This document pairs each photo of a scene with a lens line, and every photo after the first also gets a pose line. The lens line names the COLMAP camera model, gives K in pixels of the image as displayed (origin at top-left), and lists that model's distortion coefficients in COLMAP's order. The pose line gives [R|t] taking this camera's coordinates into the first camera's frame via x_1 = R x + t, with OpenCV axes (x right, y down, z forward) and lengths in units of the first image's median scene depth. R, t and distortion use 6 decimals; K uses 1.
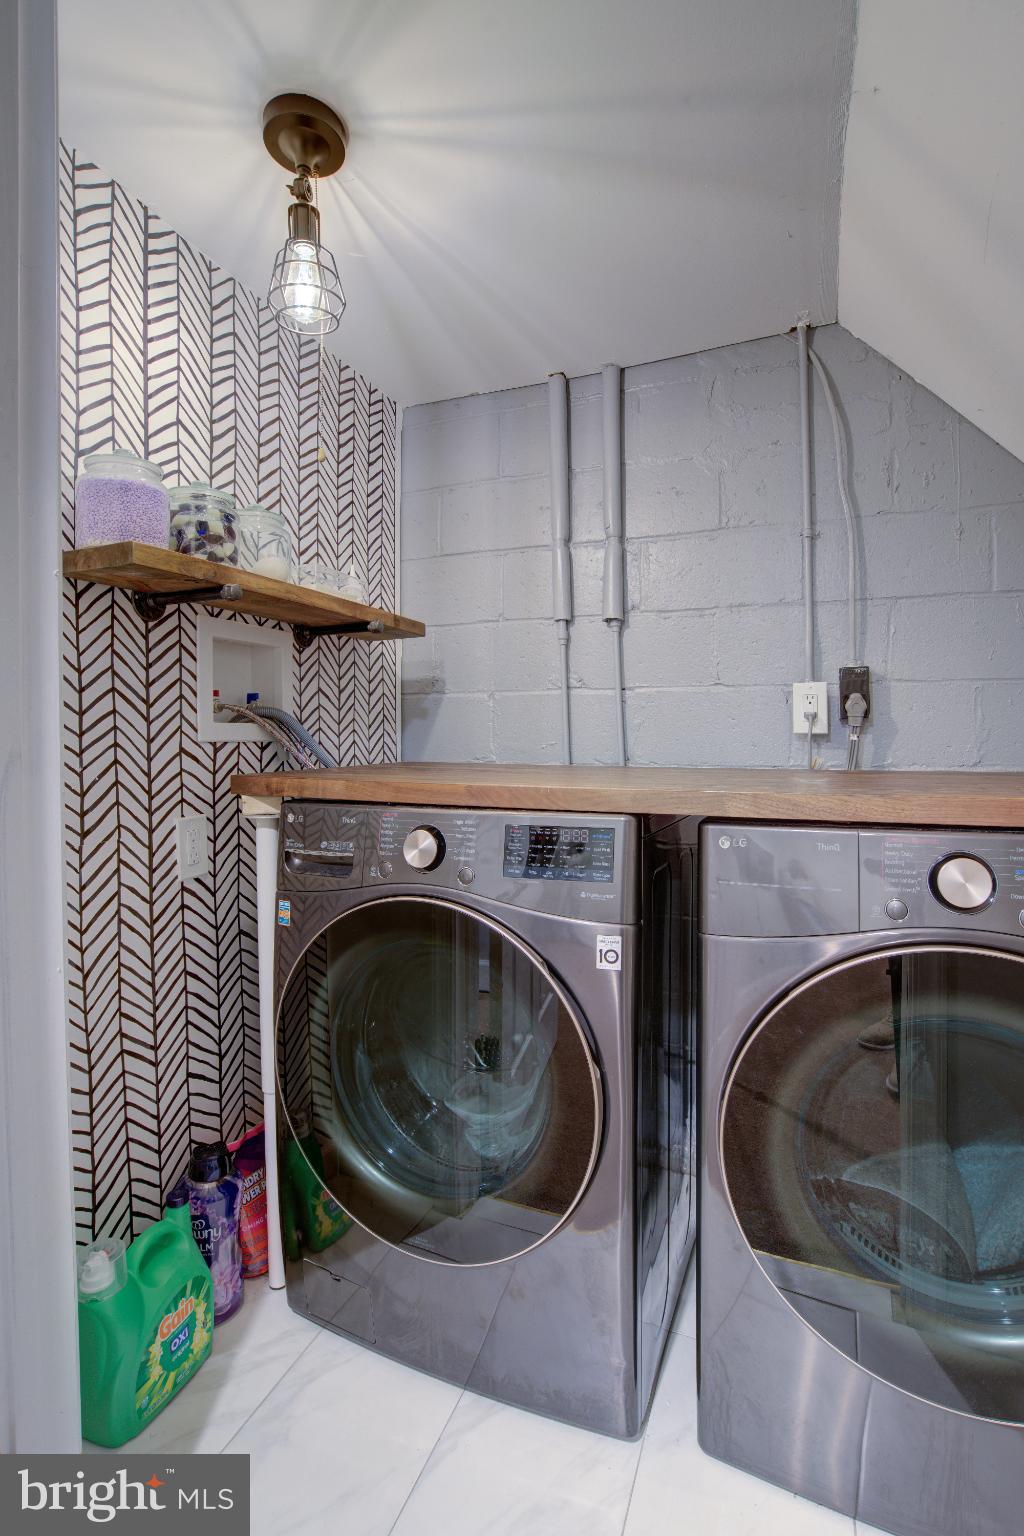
lens RADIAL K [[726.2, 0, 512.0], [0, 726.2, 768.0], [0, 0, 1]] dist [-0.065331, 0.026515]
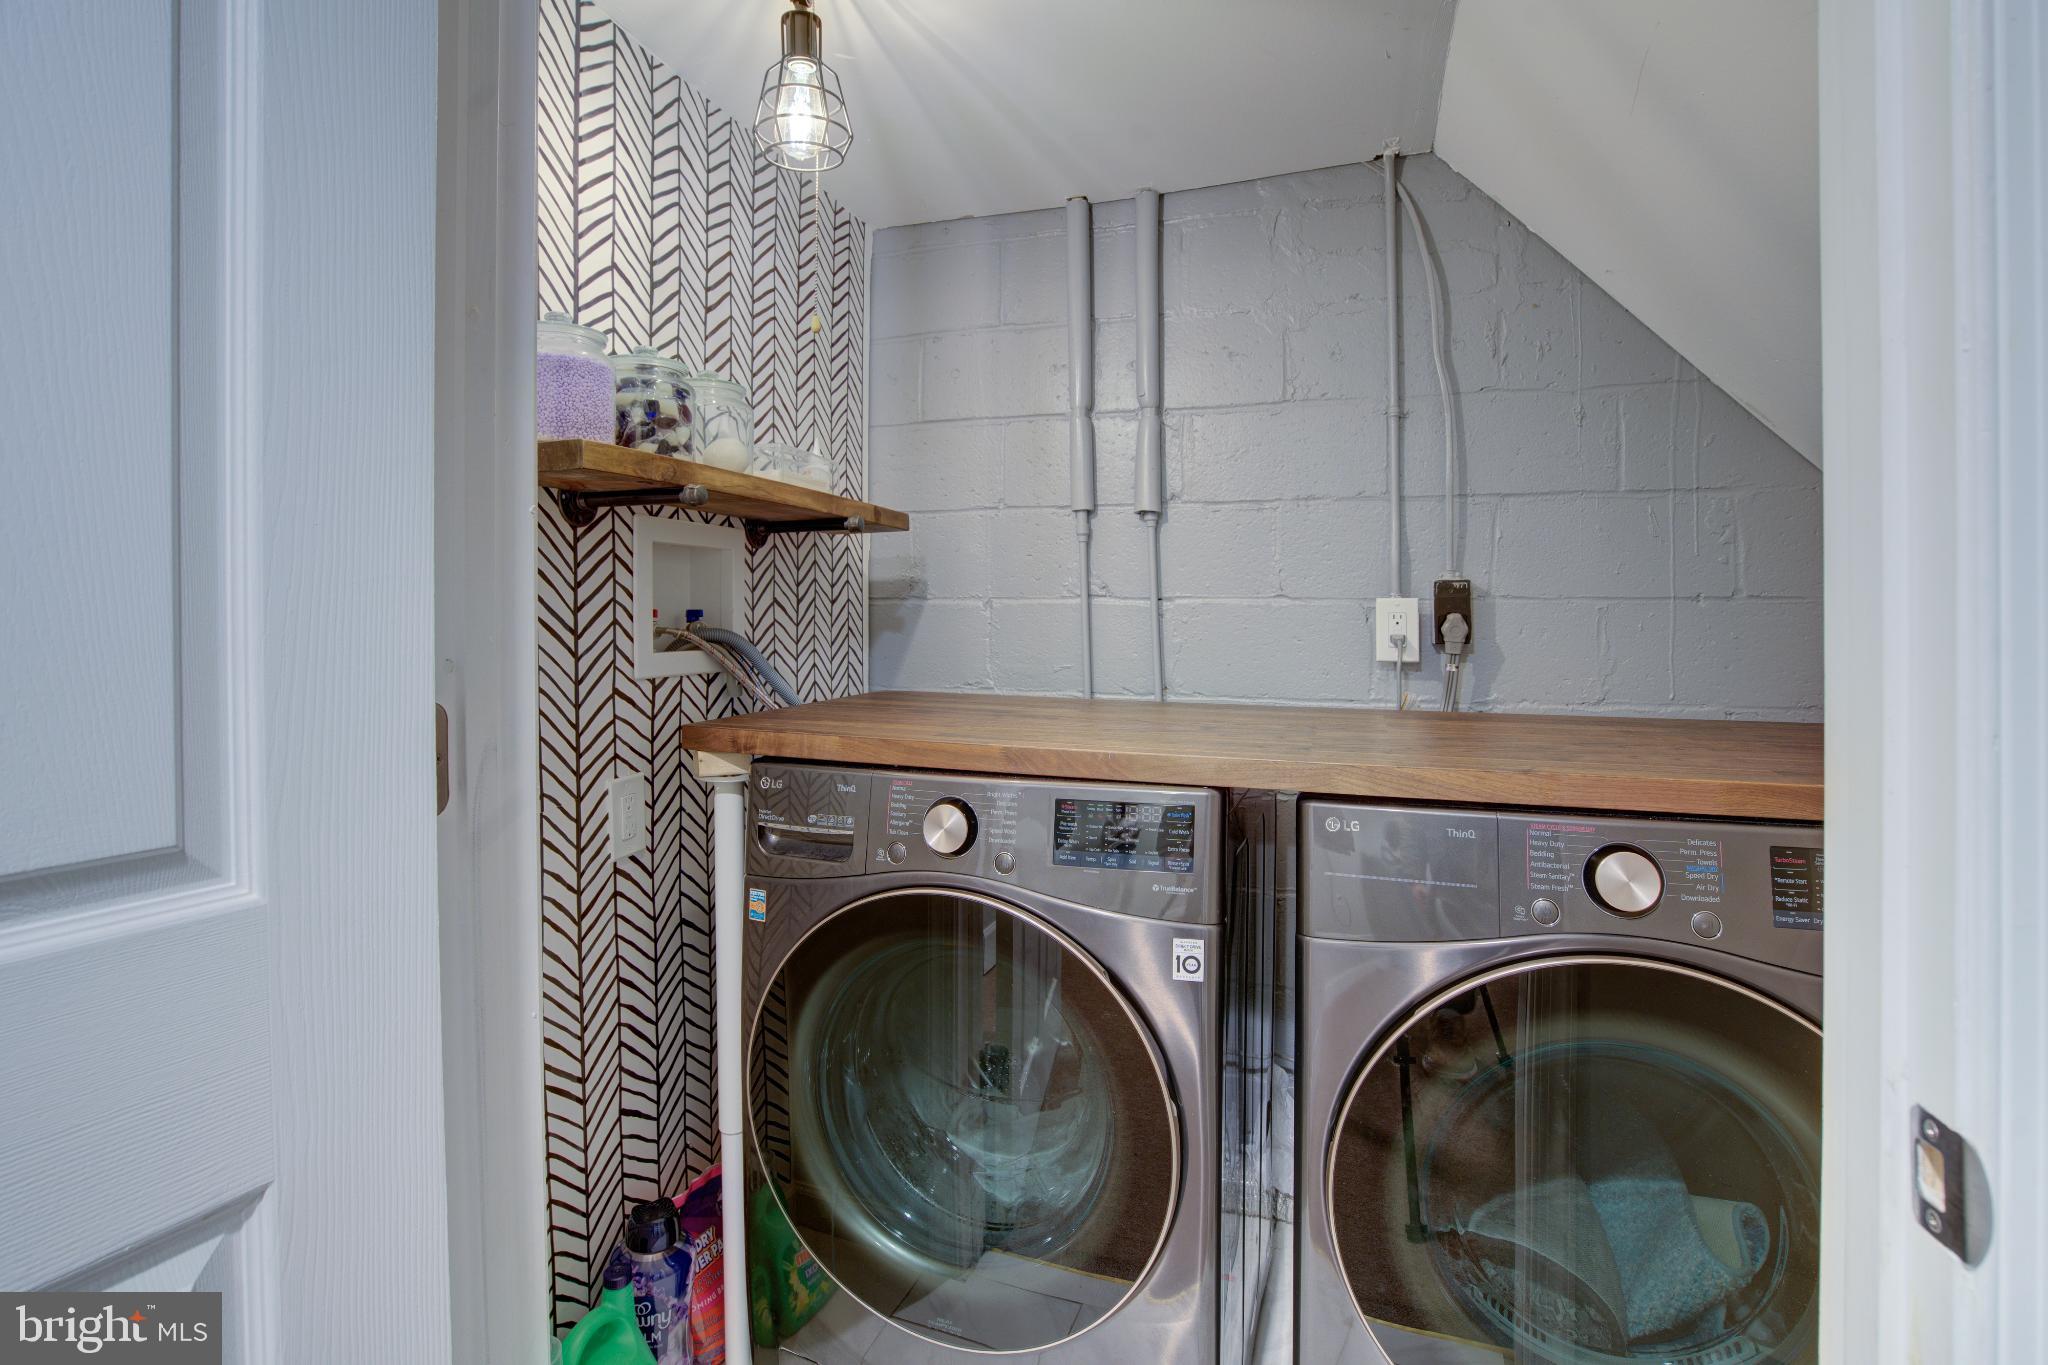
lens RADIAL K [[967.9, 0, 974.6], [0, 967.9, 627.7], [0, 0, 1]] dist [-0.062573, 0.022003]
pose [[0.998612, 0.002973, 0.052592, -0.125103], [-0.002440, 0.999945, -0.010200, -0.080979], [-0.052620, 0.010058, 0.998564, -0.048750]]
